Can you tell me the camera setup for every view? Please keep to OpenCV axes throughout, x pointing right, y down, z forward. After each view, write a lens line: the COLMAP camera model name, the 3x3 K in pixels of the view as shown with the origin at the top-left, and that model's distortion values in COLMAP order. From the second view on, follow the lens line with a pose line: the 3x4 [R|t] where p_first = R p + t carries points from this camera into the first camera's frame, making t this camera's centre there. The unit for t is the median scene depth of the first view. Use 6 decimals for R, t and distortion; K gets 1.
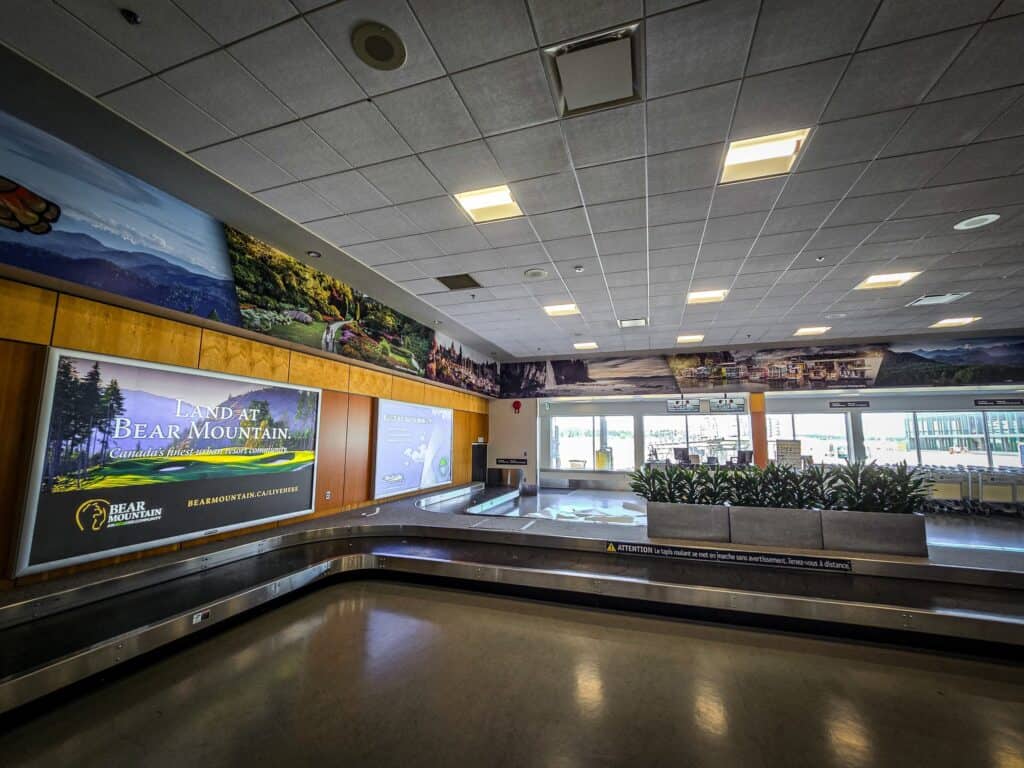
lens RADIAL K [[424.9, 0, 512.8], [0, 424.9, 386.9], [0, 0, 1]] dist [-0.002813, -0.000517]
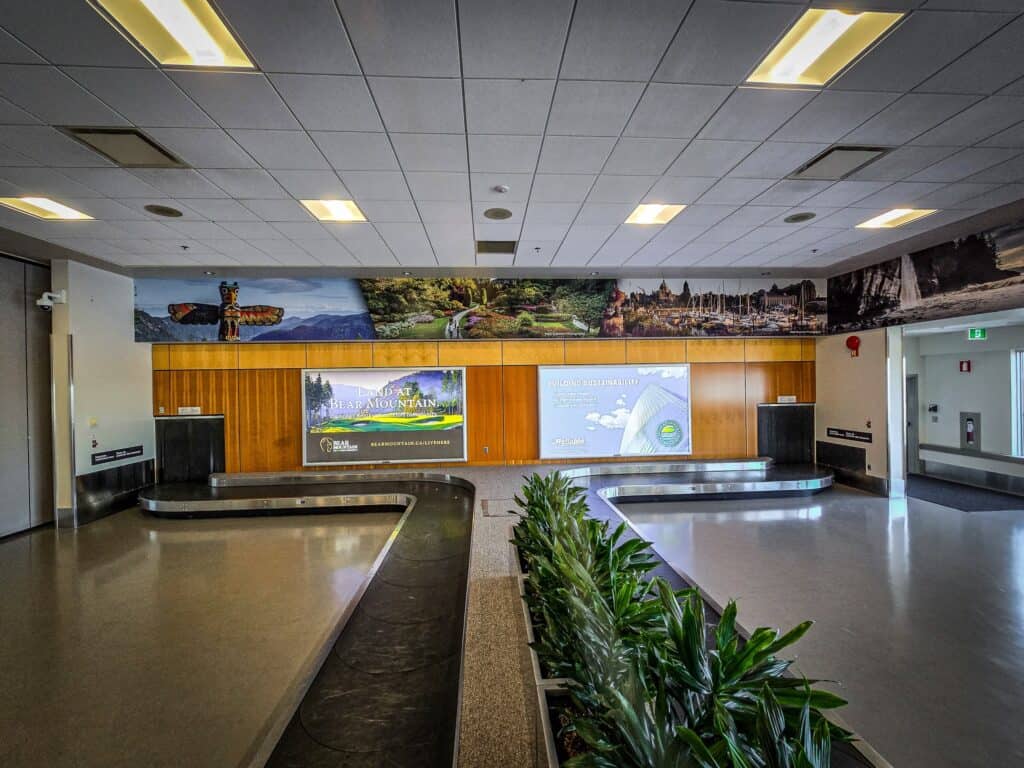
lens RADIAL K [[424.9, 0, 508.4], [0, 424.9, 385.7], [0, 0, 1]] dist [-0.002813, -0.000517]
pose [[0.367518, -0.007801, -0.929984, 0.504058], [0.133545, 0.990045, 0.044470, 0.013770], [0.920378, -0.140538, 0.364901, 0.419083]]
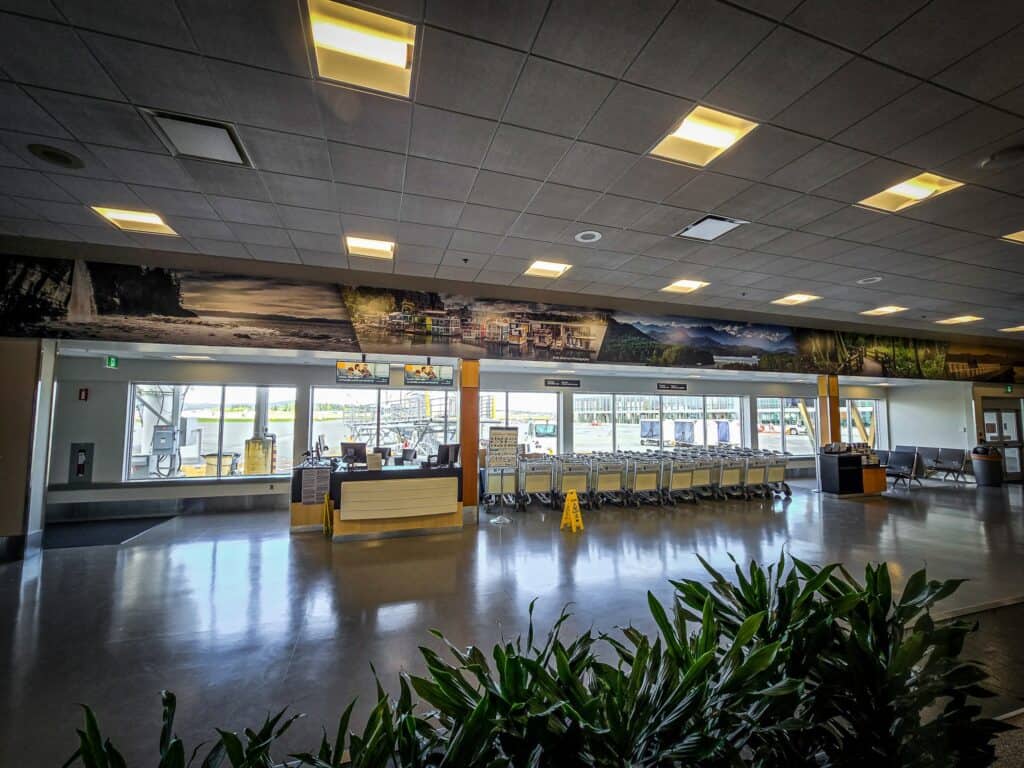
lens RADIAL K [[424.9, 0, 510.8], [0, 424.9, 385.0], [0, 0, 1]] dist [-0.002813, -0.000517]
pose [[0.815292, 0.039815, 0.577680, 0.262140], [-0.072031, 0.996858, 0.032953, 0.031287], [-0.574553, -0.068477, 0.815598, 0.449805]]
